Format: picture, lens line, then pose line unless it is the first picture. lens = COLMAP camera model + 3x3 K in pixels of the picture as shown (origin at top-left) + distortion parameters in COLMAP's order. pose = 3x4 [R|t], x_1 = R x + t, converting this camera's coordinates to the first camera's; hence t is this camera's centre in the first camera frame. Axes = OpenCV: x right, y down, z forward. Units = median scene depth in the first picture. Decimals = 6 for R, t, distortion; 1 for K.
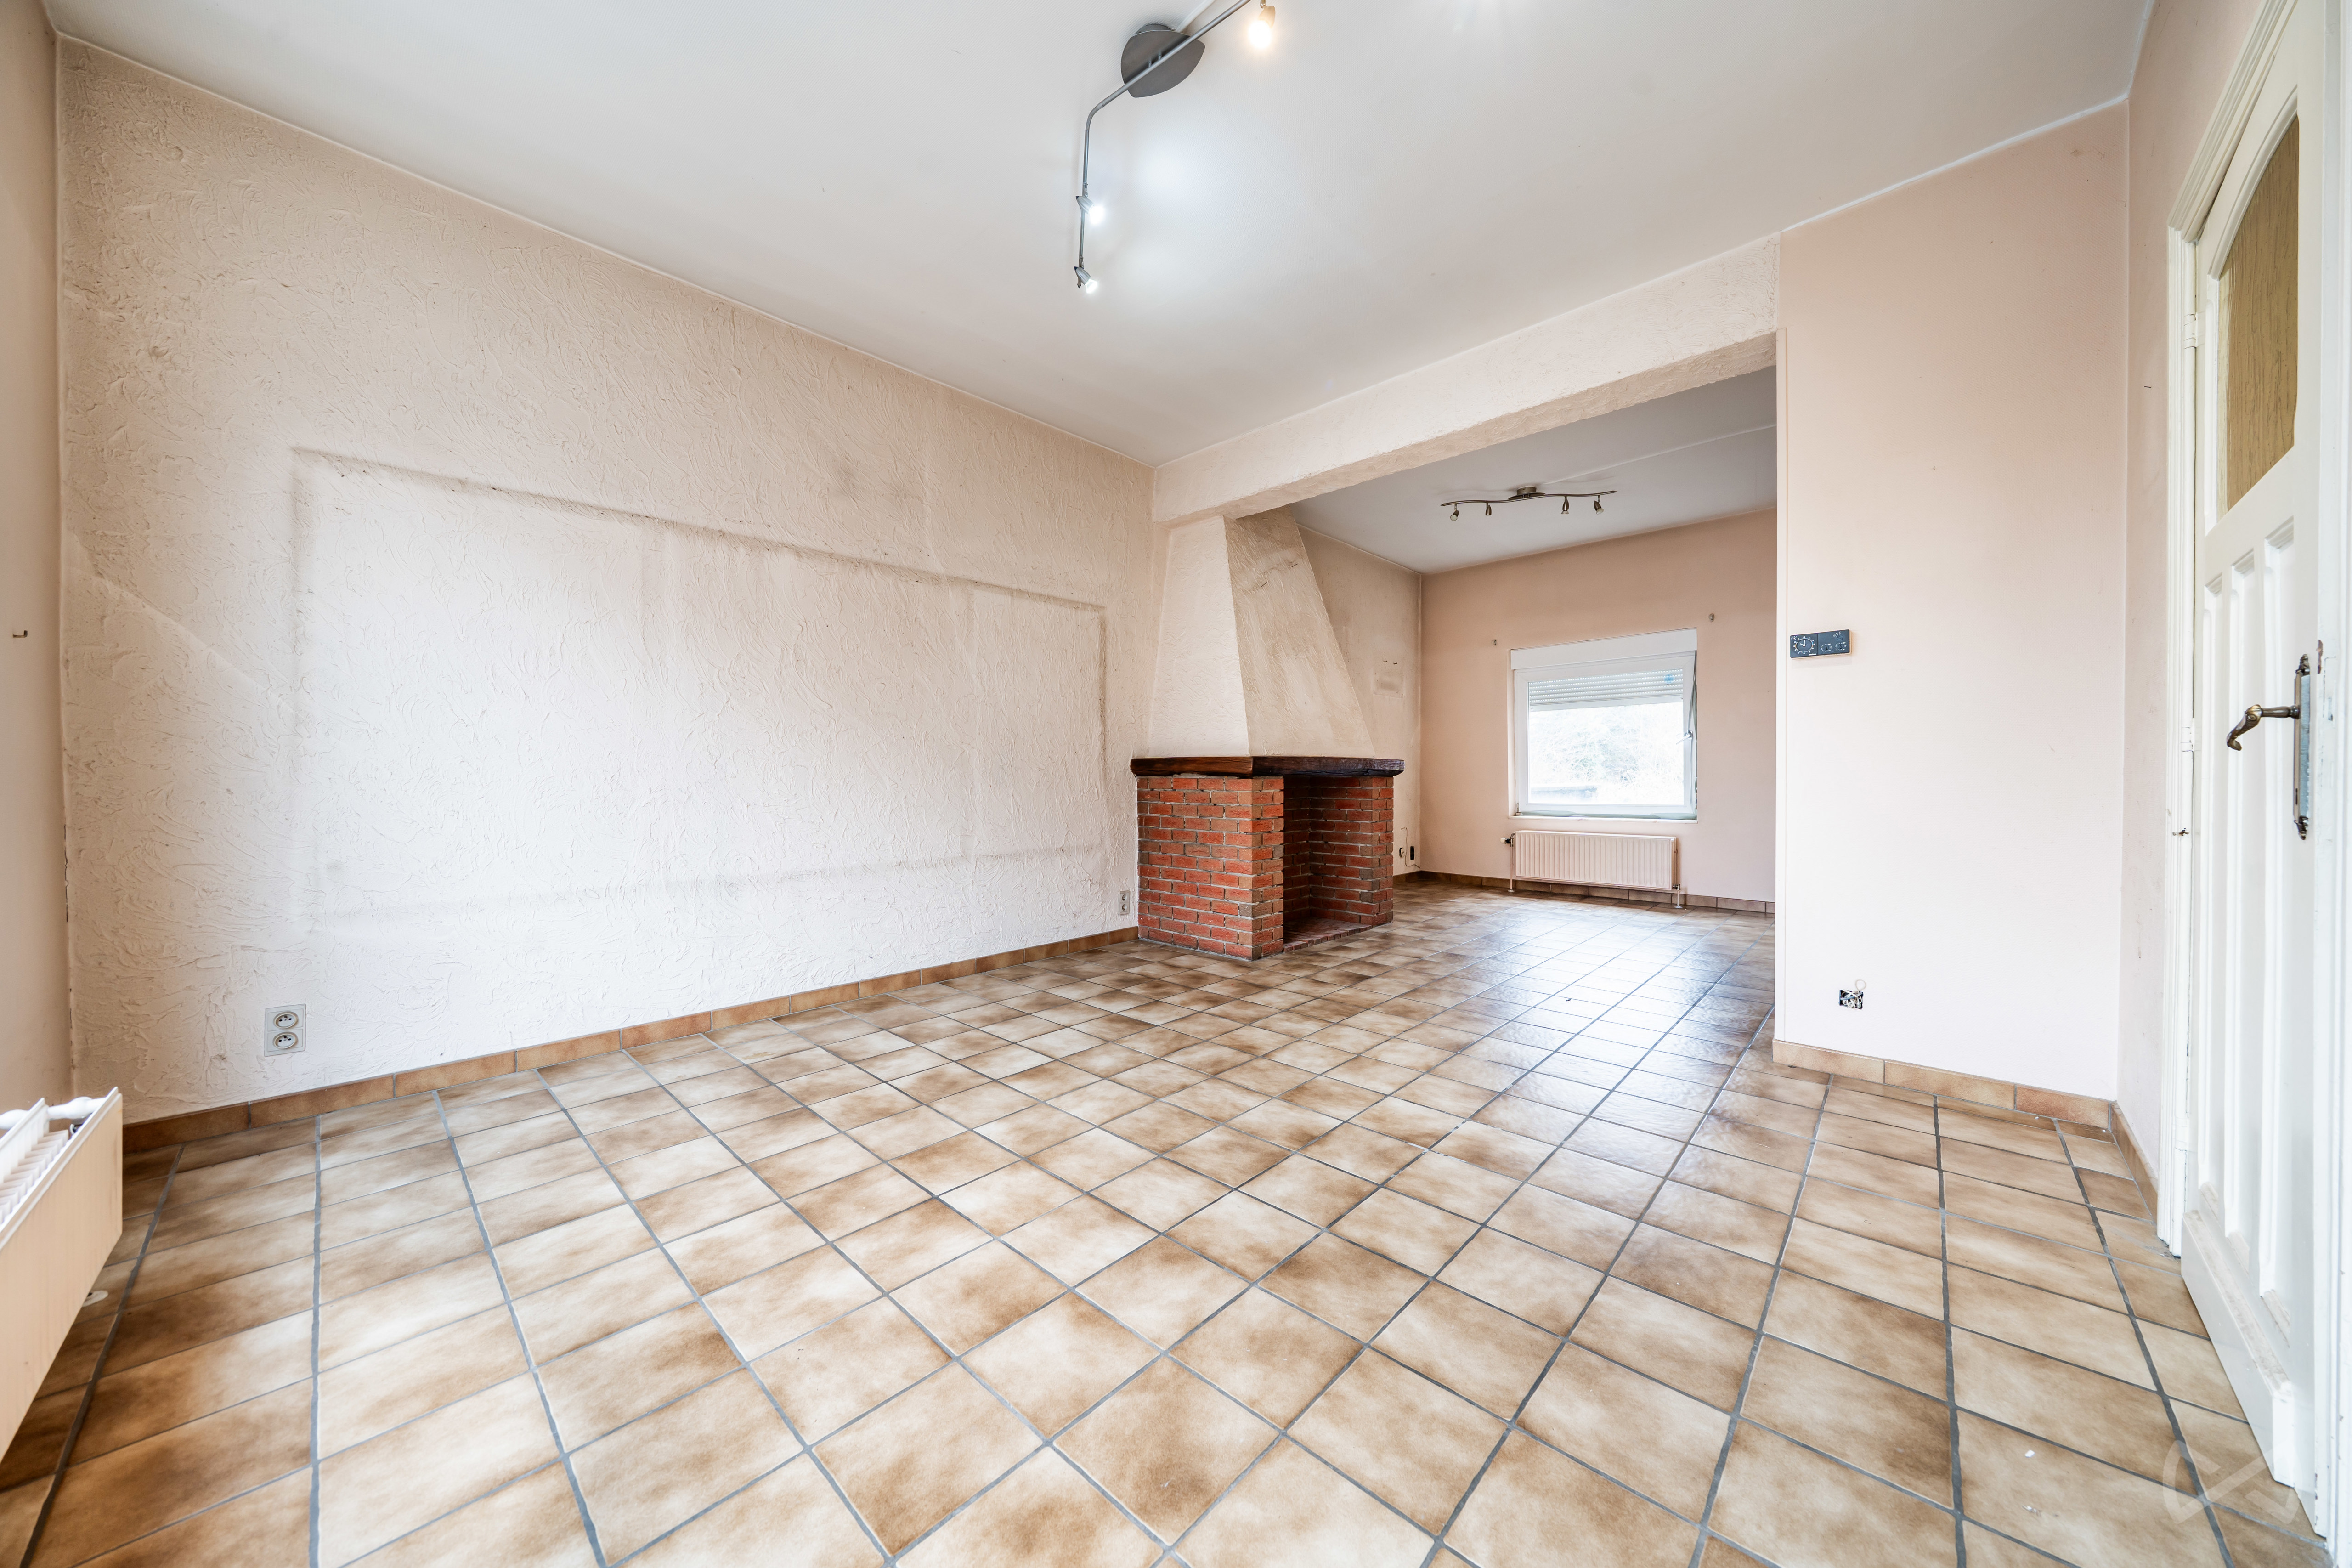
lens RADIAL K [[797.1, 0, 1160.3], [0, 797.1, 776.6], [0, 0, 1]] dist [-0.005692, -0.000167]
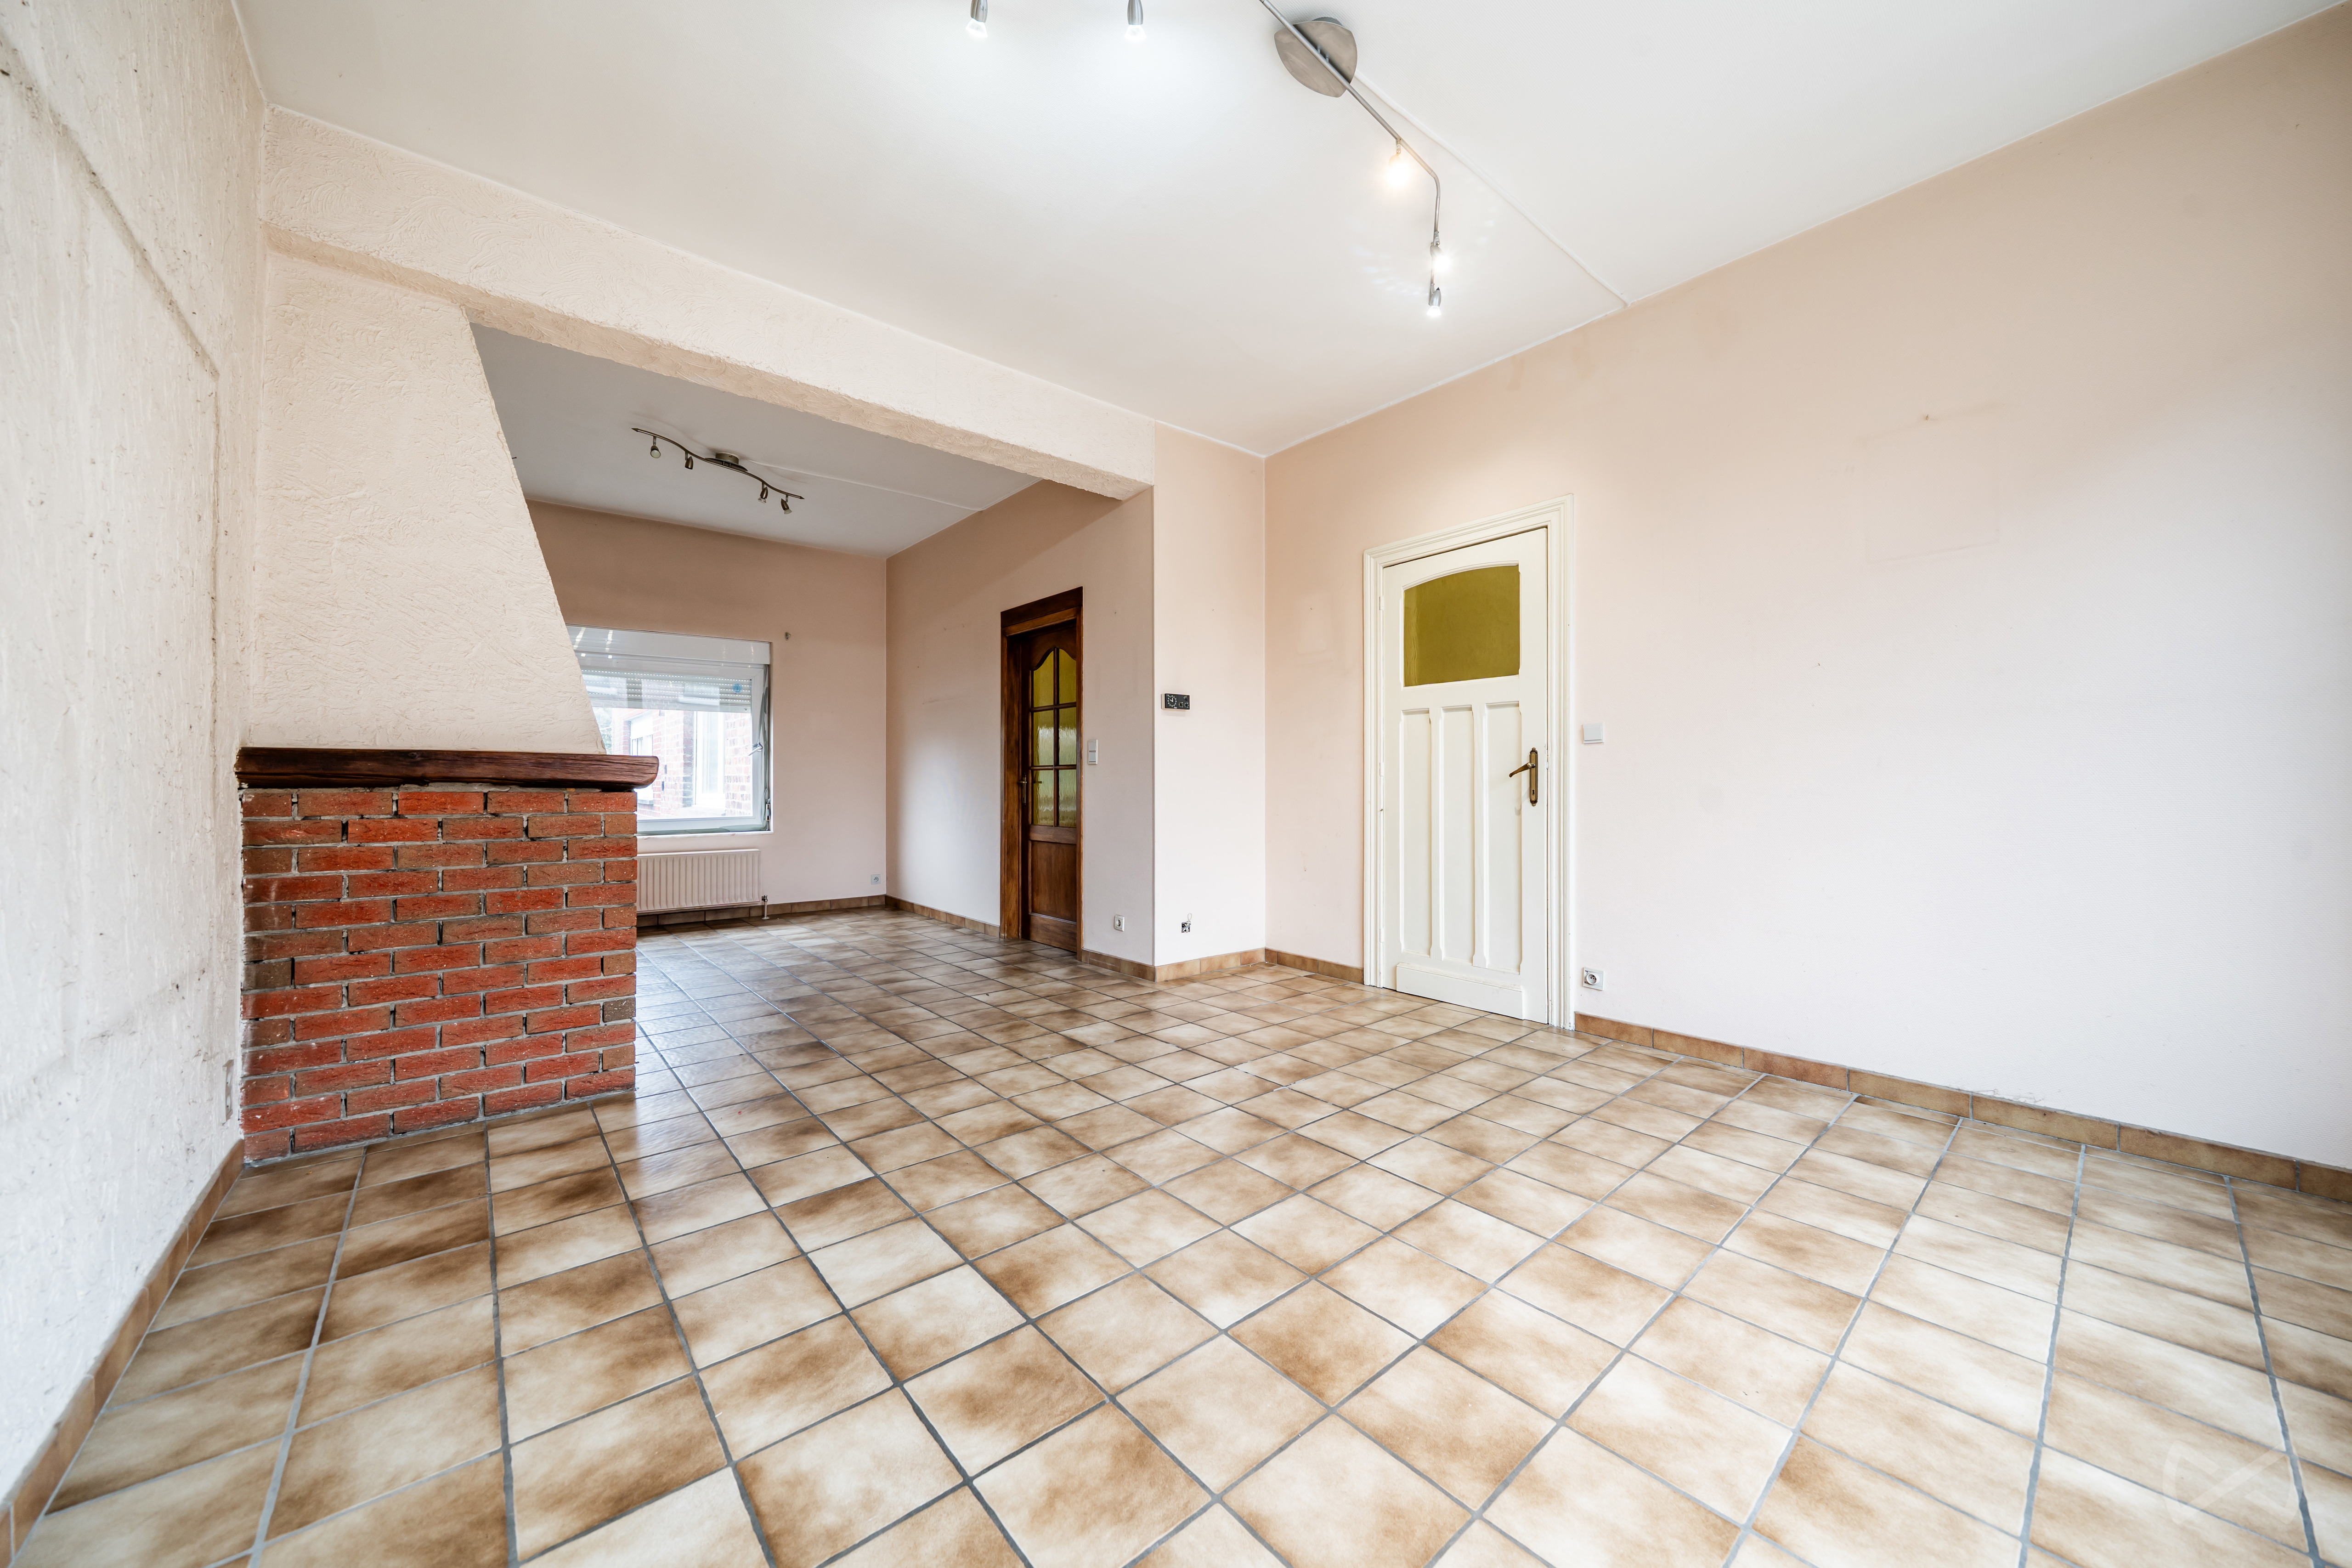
lens RADIAL K [[797.1, 0, 1246.3], [0, 797.1, 778.6], [0, 0, 1]] dist [-0.005692, -0.000167]
pose [[0.082110, 0.010184, 0.996571, -0.729796], [0.002865, 0.999941, -0.010455, -0.000170], [-0.996619, 0.003714, 0.082076, 0.761866]]
